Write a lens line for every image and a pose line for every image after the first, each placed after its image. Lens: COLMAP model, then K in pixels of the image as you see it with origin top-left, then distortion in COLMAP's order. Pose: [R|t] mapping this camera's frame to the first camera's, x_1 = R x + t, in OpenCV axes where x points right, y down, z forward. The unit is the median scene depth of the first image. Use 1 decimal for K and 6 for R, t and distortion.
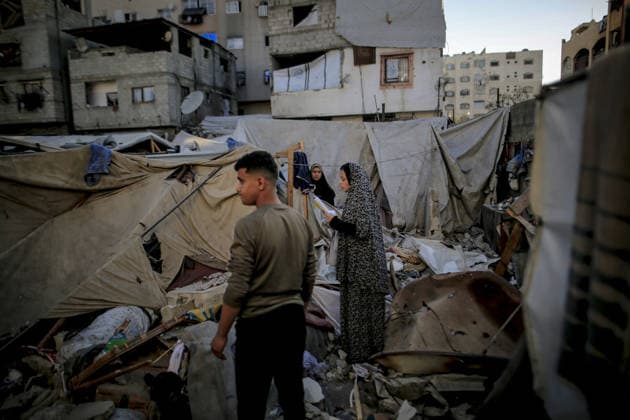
lens RADIAL K [[436.1, 0, 317.2], [0, 436.1, 210.0], [0, 0, 1]] dist [-0.044974, 0.046607]
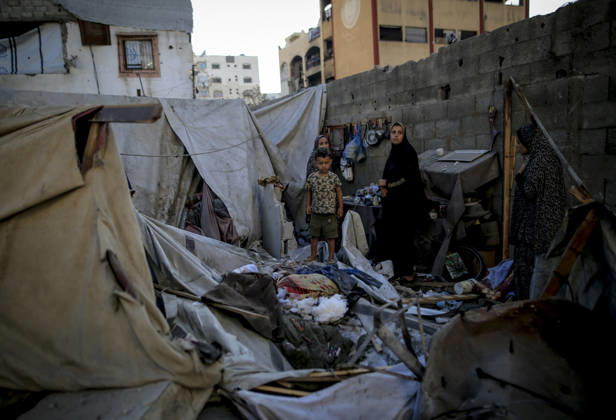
lens RADIAL K [[454.7, 0, 290.1], [0, 454.7, 216.4], [0, 0, 1]] dist [-0.039409, 0.037808]
pose [[0.856047, -0.100399, 0.507053, -0.038647], [0.102610, 0.994440, 0.023670, -0.003524], [-0.506610, 0.031766, 0.861590, 0.111804]]
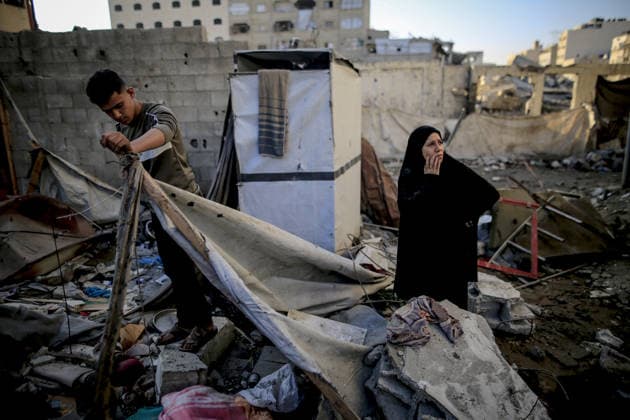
lens RADIAL K [[427.5, 0, 311.1], [0, 427.5, 210.1], [0, 0, 1]] dist [-0.044270, 0.030918]
pose [[-0.000957, -0.241086, 0.970503, -0.141311], [0.135720, 0.961493, 0.238982, 0.000571], [-0.990747, 0.131945, 0.031800, 0.027885]]
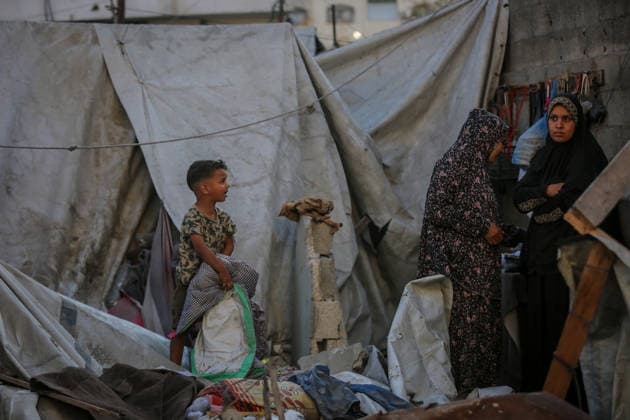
lens RADIAL K [[1450.5, 0, 315.4], [0, 1450.5, 210.3], [0, 0, 1]] dist [-0.152483, 0.000000]
pose [[0.953453, -0.017363, 0.301041, -0.023484], [0.047008, 0.994694, -0.091512, 0.016542], [-0.297855, 0.101404, 0.949210, -0.018549]]
